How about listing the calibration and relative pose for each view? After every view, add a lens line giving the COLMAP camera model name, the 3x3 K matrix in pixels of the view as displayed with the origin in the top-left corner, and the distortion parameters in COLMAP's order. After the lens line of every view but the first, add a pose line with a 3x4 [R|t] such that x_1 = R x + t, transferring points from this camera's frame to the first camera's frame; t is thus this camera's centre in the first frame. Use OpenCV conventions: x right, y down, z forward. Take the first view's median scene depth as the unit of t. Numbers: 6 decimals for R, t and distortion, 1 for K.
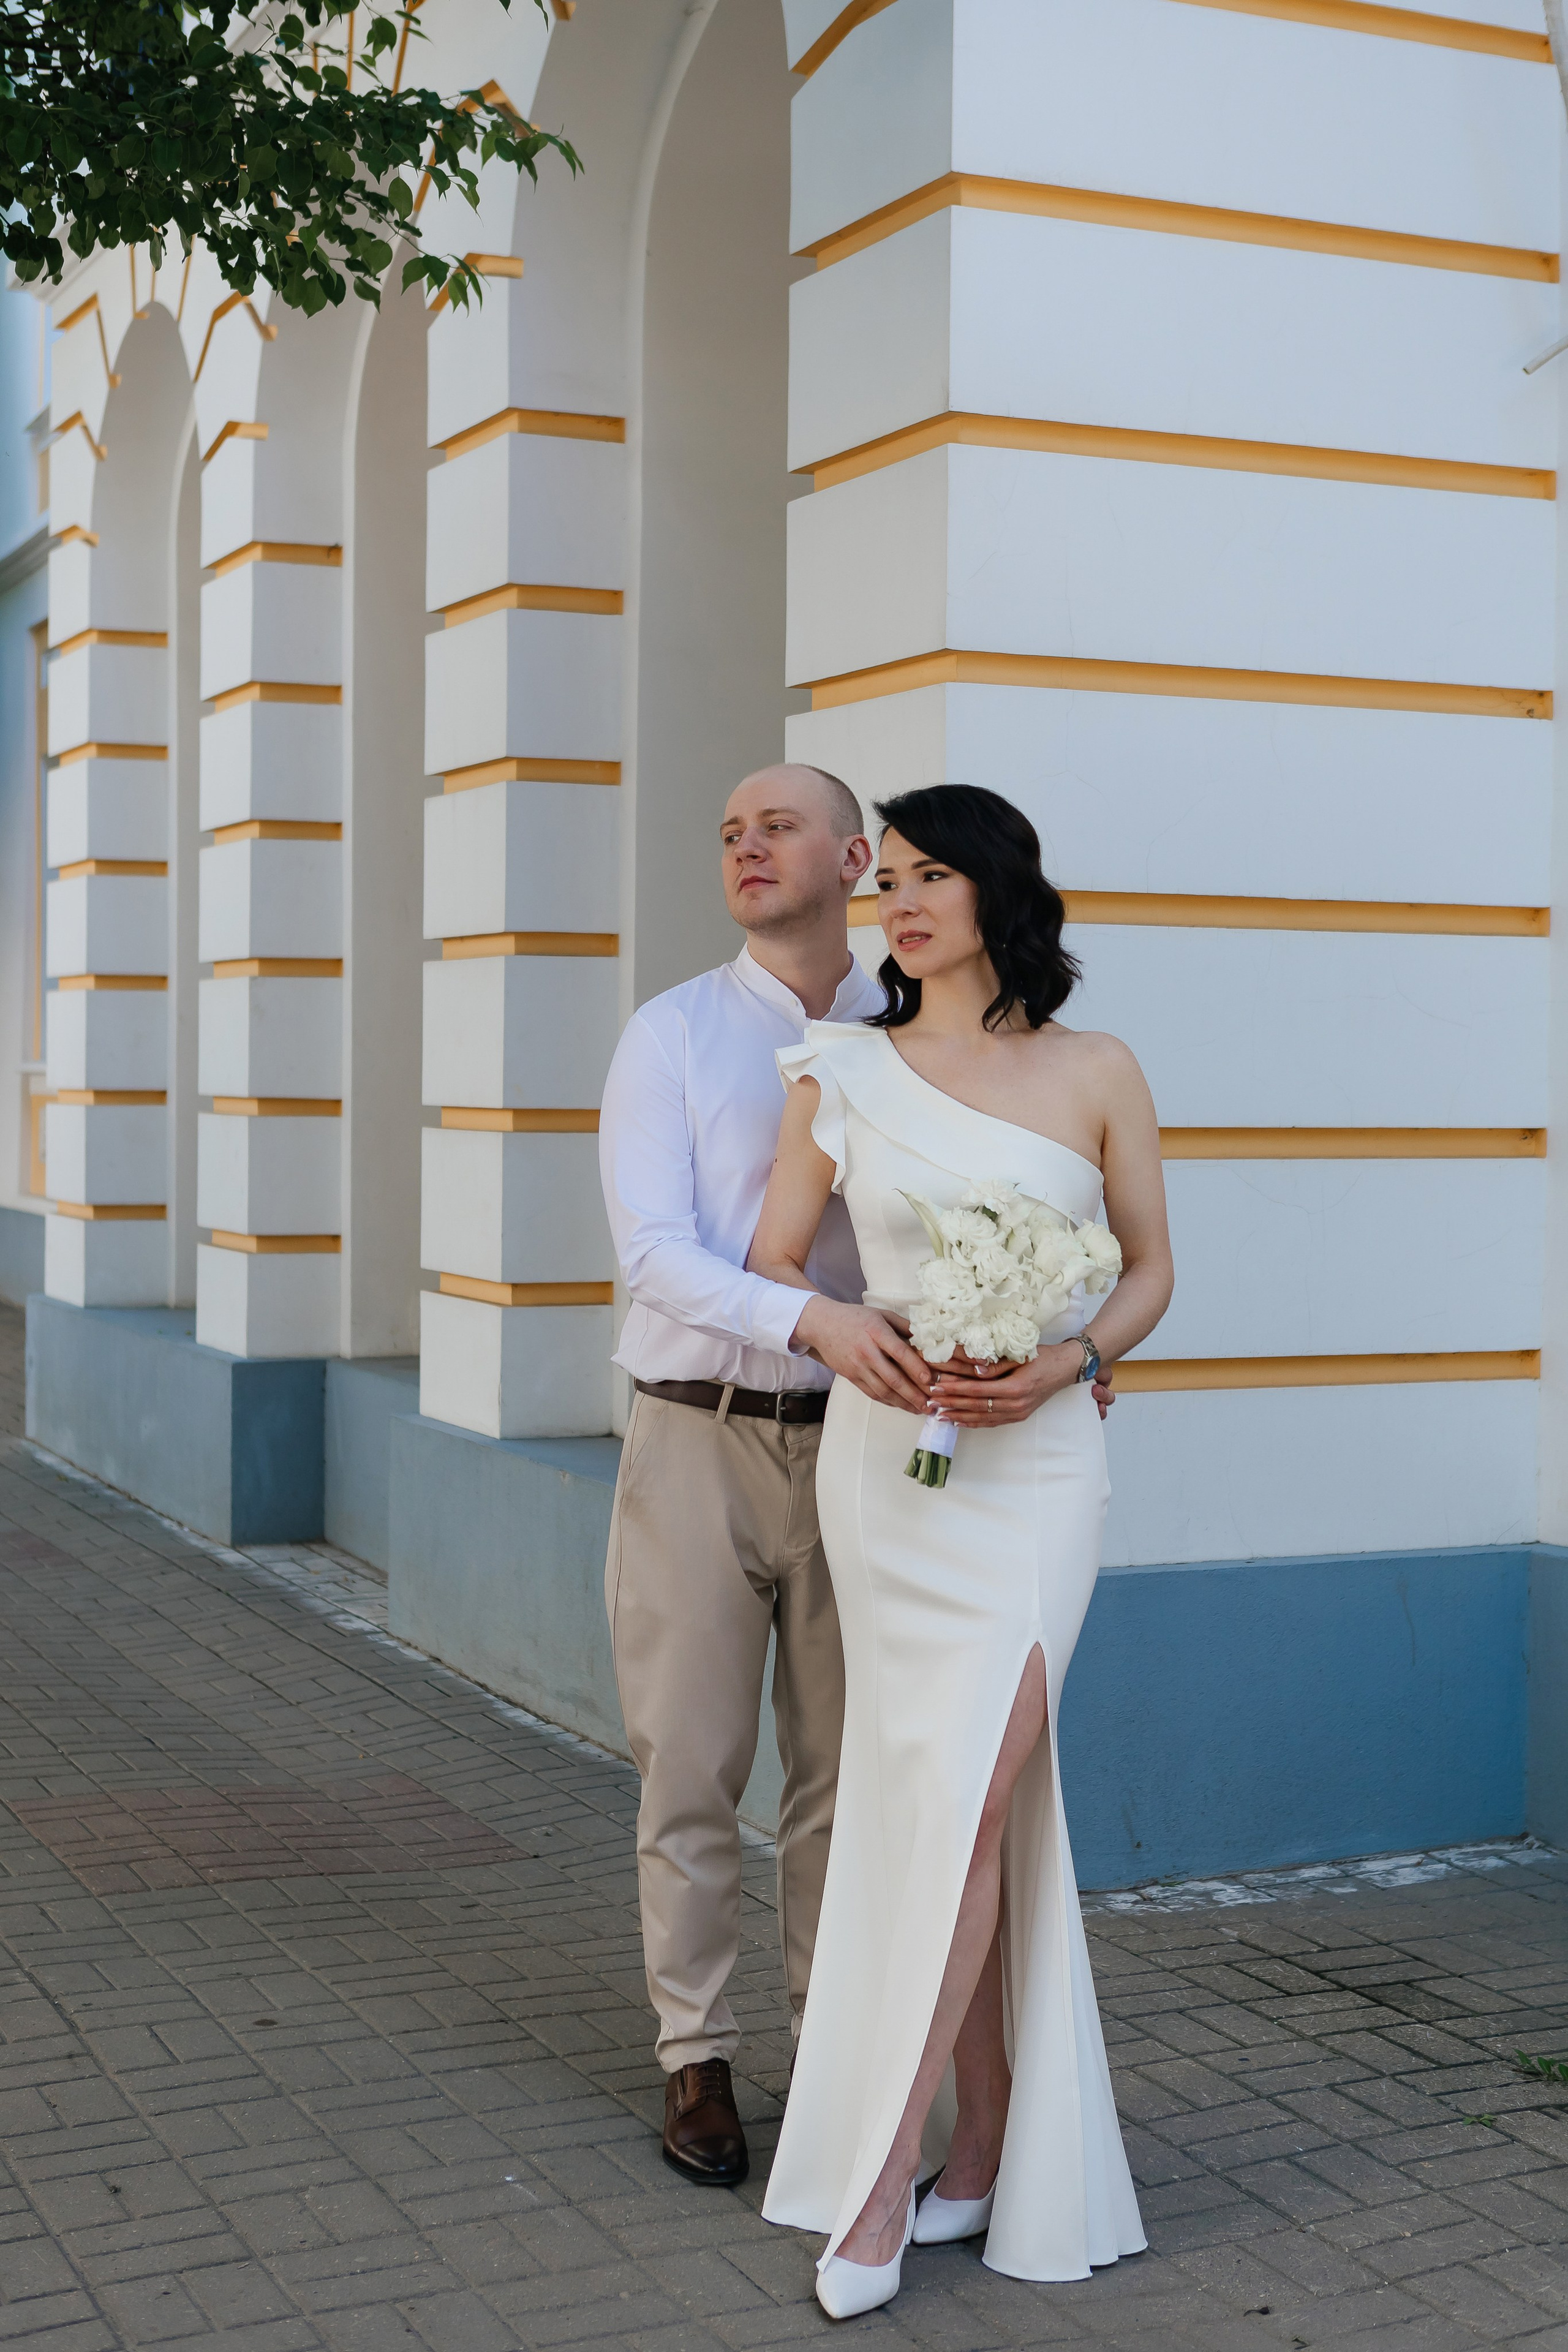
lens RADIAL K [[3220.3, 0, 784.0], [0, 3220.3, 1176.0], [0, 0, 1]] dist [0.028178, -0.045356]
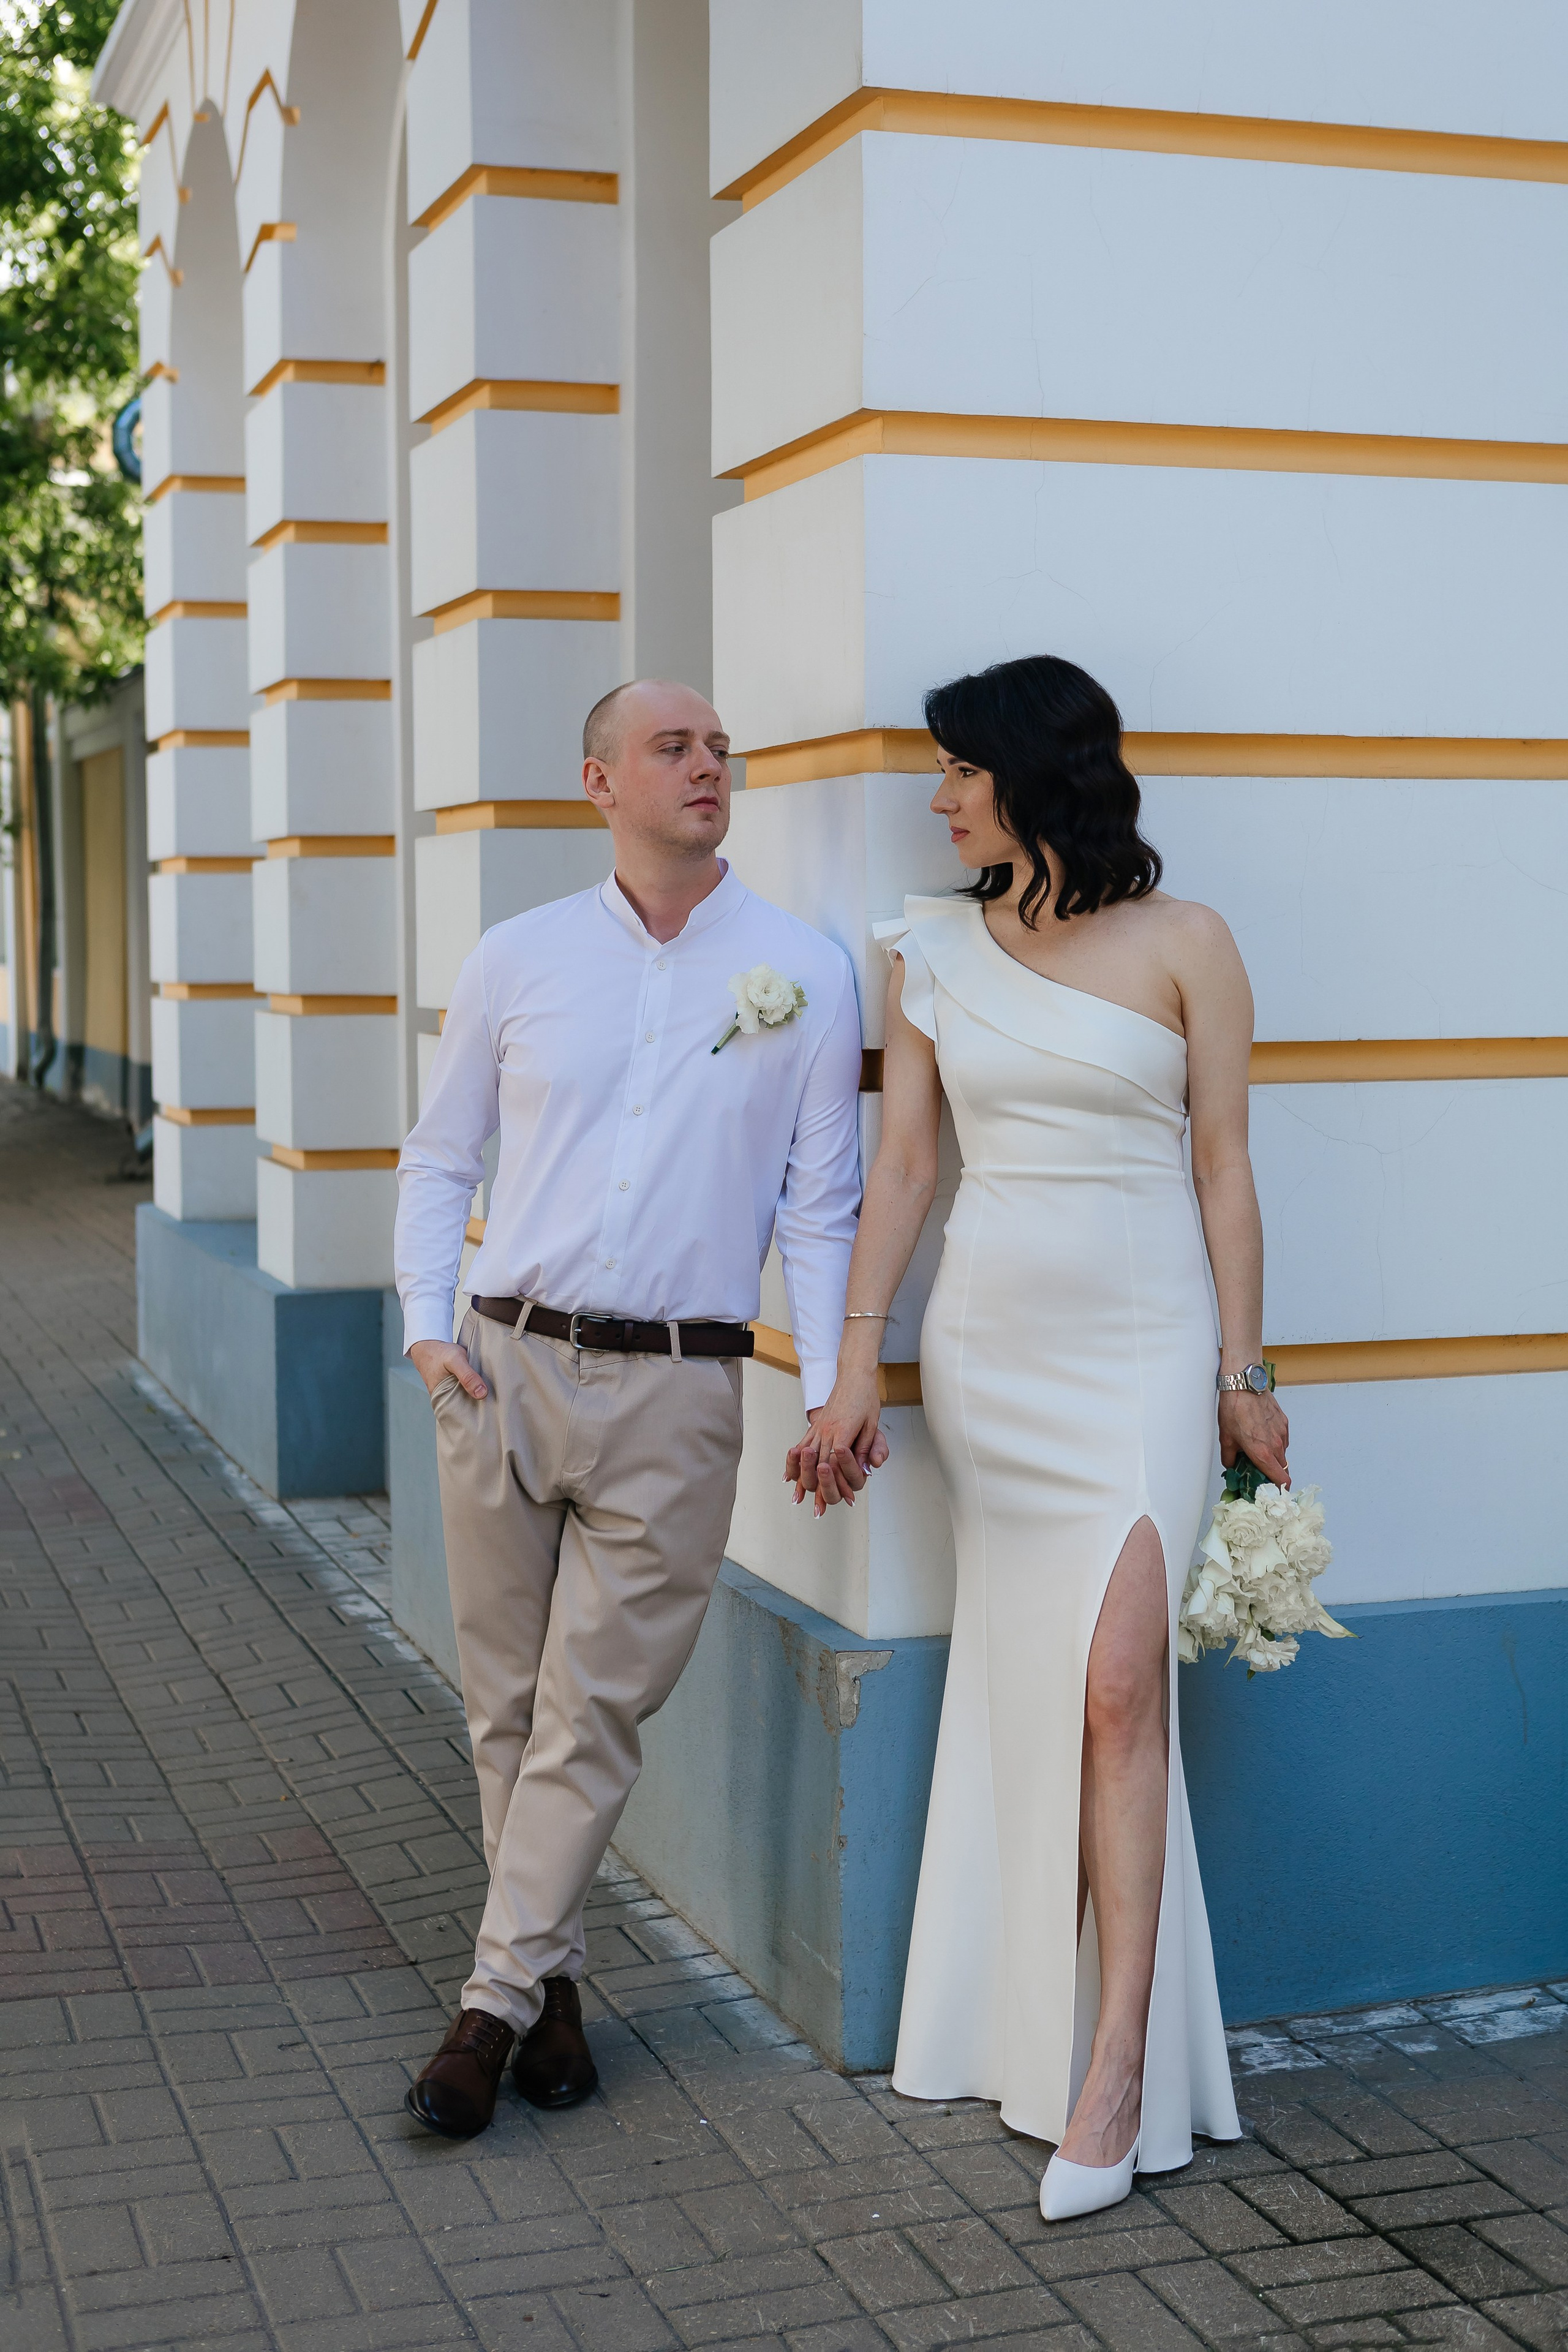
lens RADIAL K [[3200.7, 0, 784.0], [0, 3200.7, 1176.0], [0, 0, 1]] dist [-0.003101, 0.054681]
pose [[0.994478, -0.007241, -0.104695, 0.078090], [0.011602, 0.999088, 0.041100, -0.011983], [0.104302, -0.042088, 0.993655, 0.181883]]
